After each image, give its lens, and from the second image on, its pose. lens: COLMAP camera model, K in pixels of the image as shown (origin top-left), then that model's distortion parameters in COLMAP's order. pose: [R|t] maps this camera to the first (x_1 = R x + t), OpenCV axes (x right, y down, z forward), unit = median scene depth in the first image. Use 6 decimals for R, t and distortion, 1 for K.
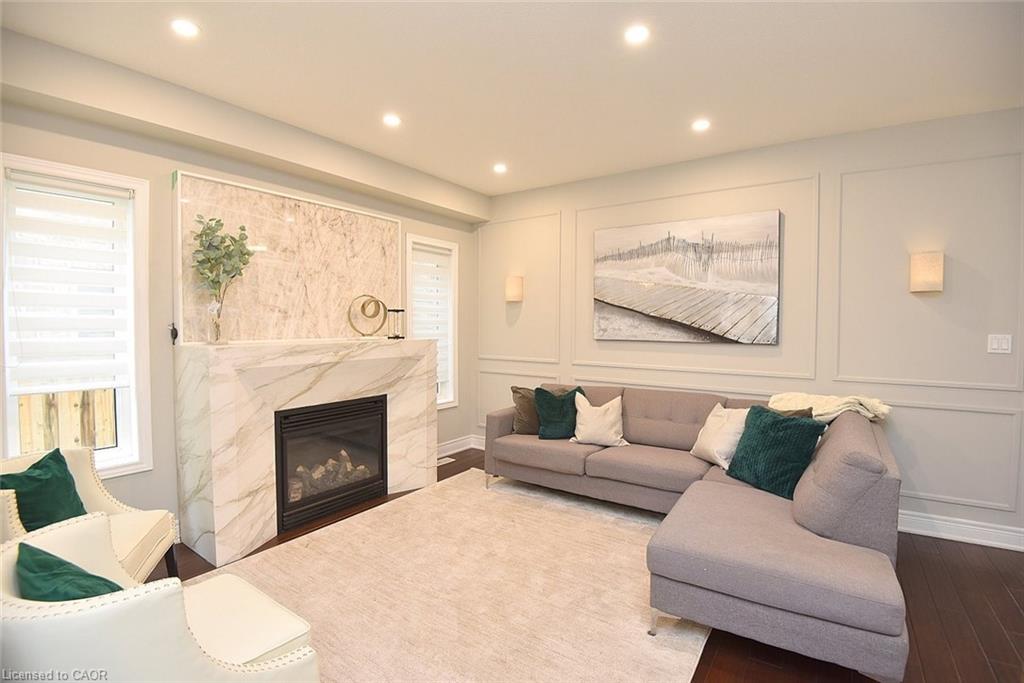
lens RADIAL K [[474.9, 0, 512.8], [0, 474.9, 338.9], [0, 0, 1]] dist [-0.025202, -0.012698]
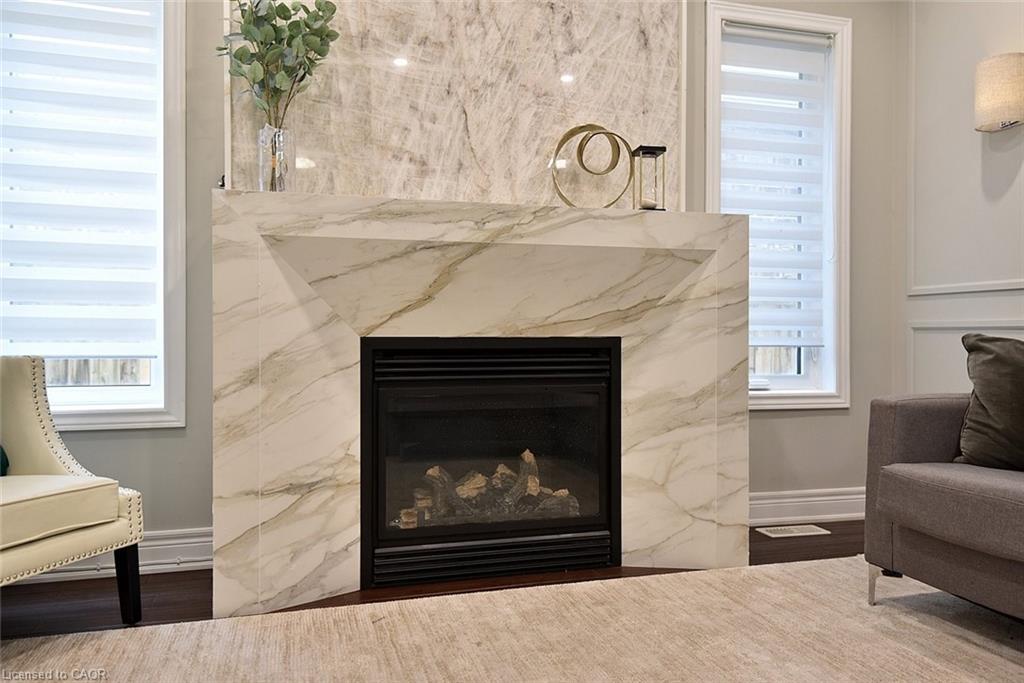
lens RADIAL K [[772.8, 0, 510.2], [0, 772.8, 340.7], [0, 0, 1]] dist [0.016059, -0.003002]
pose [[0.774833, 0.002904, -0.632159, 0.118005], [-0.023129, 0.999450, -0.023757, 0.146945], [0.631743, 0.033029, 0.774474, 0.392353]]
